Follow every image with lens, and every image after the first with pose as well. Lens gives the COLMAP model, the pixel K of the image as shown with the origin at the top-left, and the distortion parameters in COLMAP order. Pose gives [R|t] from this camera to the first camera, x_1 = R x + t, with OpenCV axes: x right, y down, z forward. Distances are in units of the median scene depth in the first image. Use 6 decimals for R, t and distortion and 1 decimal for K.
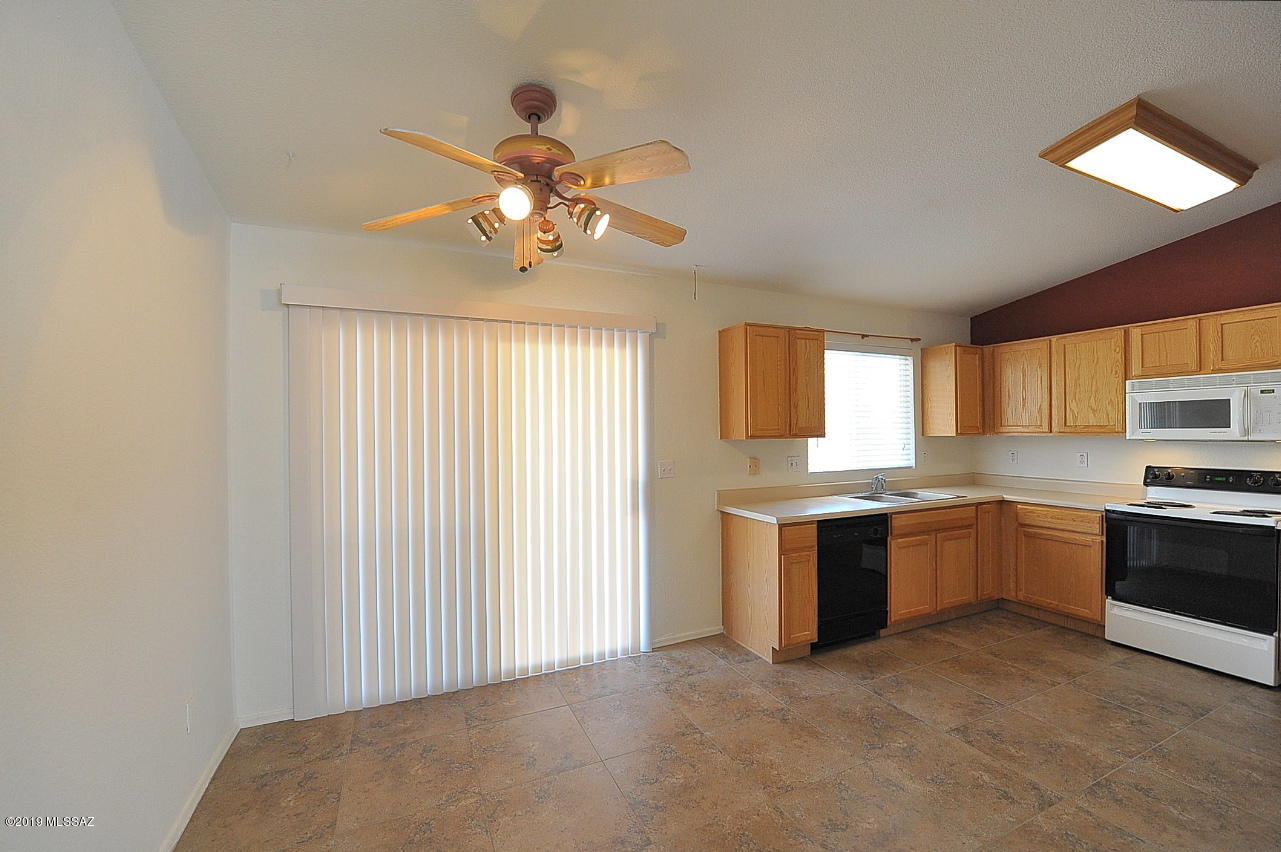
lens RADIAL K [[519.1, 0, 647.9], [0, 519.1, 428.3], [0, 0, 1]] dist [-0.015755, -0.000708]
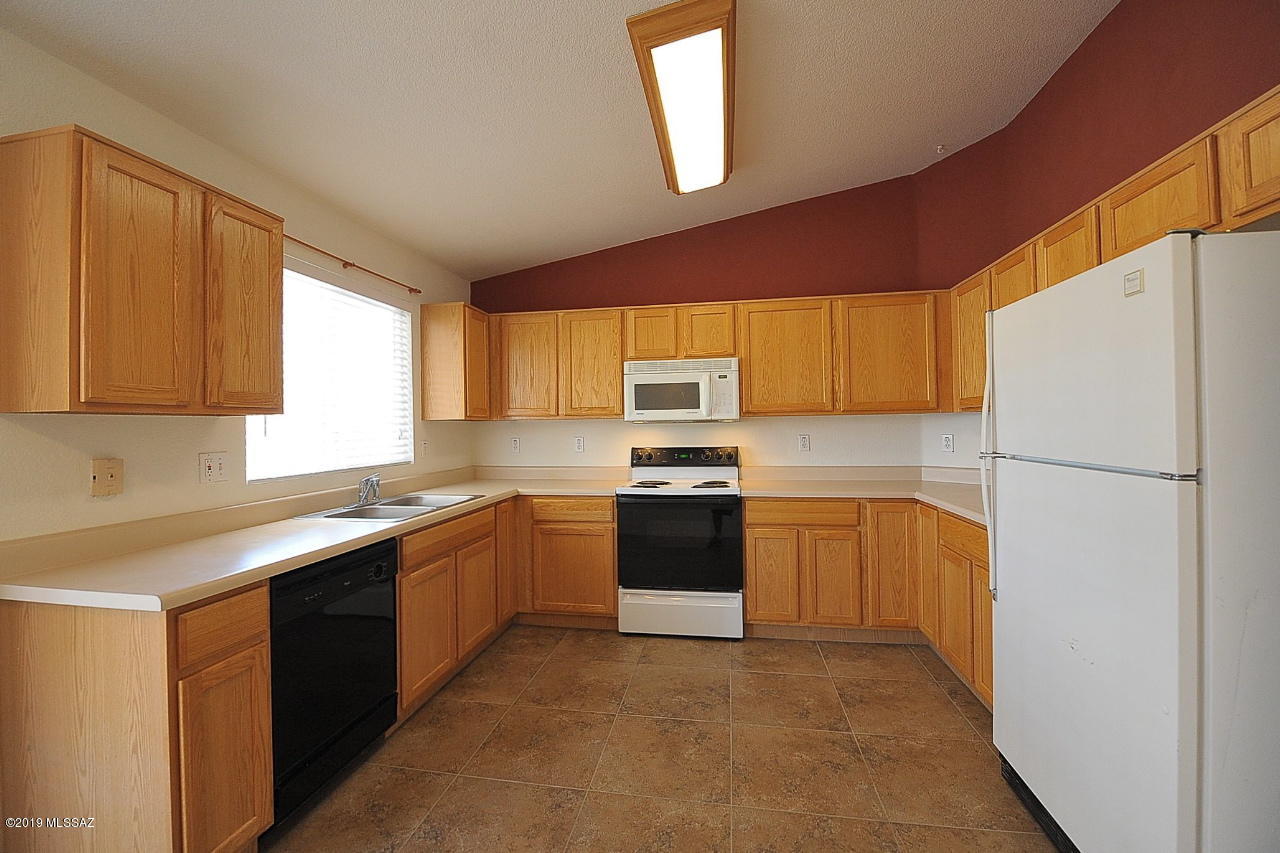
lens RADIAL K [[515.8, 0, 621.3], [0, 515.8, 420.0], [0, 0, 1]] dist [-0.020916, -0.001115]
pose [[0.586959, 0.010974, 0.809542, 0.127781], [0.004266, 0.999852, -0.016647, 0.037958], [-0.809605, 0.013225, 0.586826, 0.435735]]
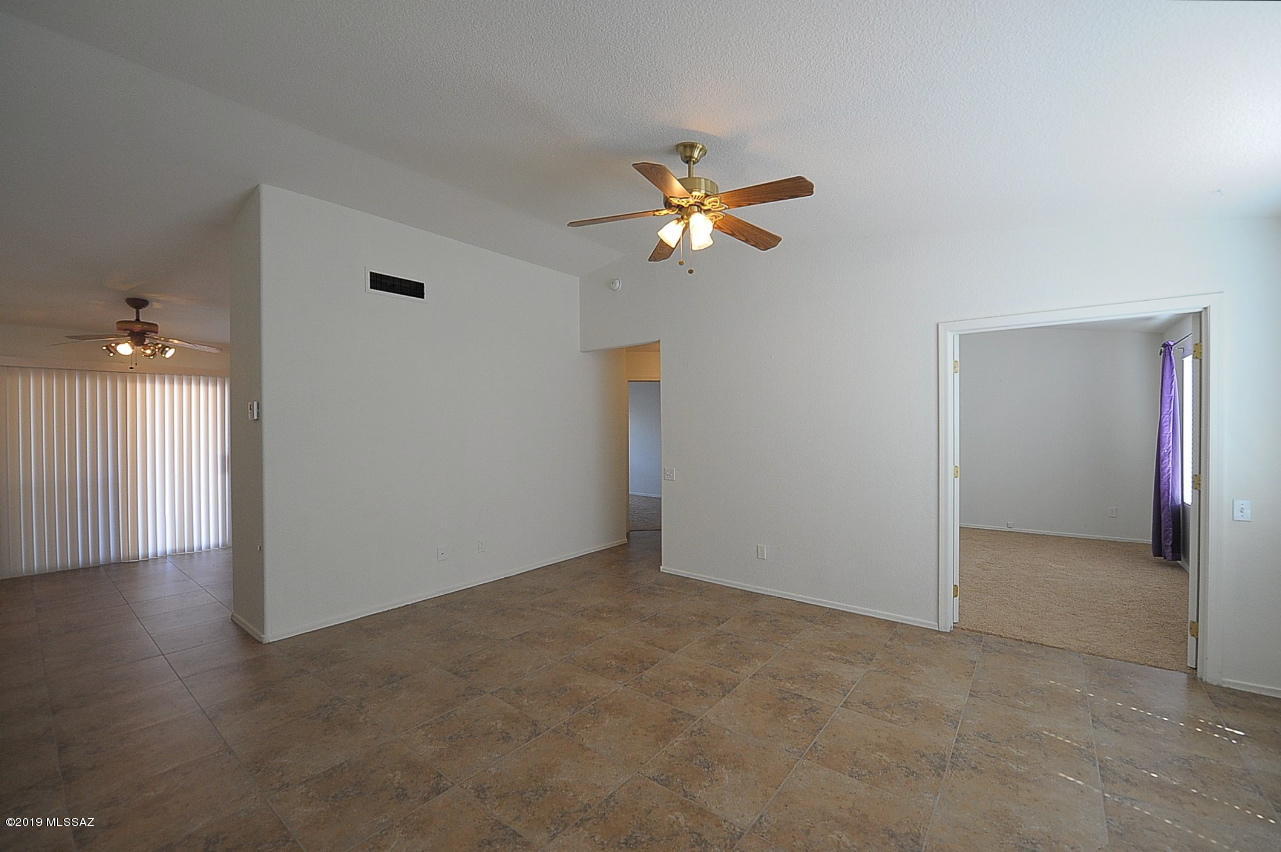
lens RADIAL K [[519.1, 0, 642.9], [0, 519.1, 428.2], [0, 0, 1]] dist [-0.015755, -0.000708]
pose [[0.897206, 0.002195, 0.441607, 0.530518], [-0.004278, 0.999984, 0.003722, -0.014655], [-0.441592, -0.005228, 0.897201, -1.386001]]
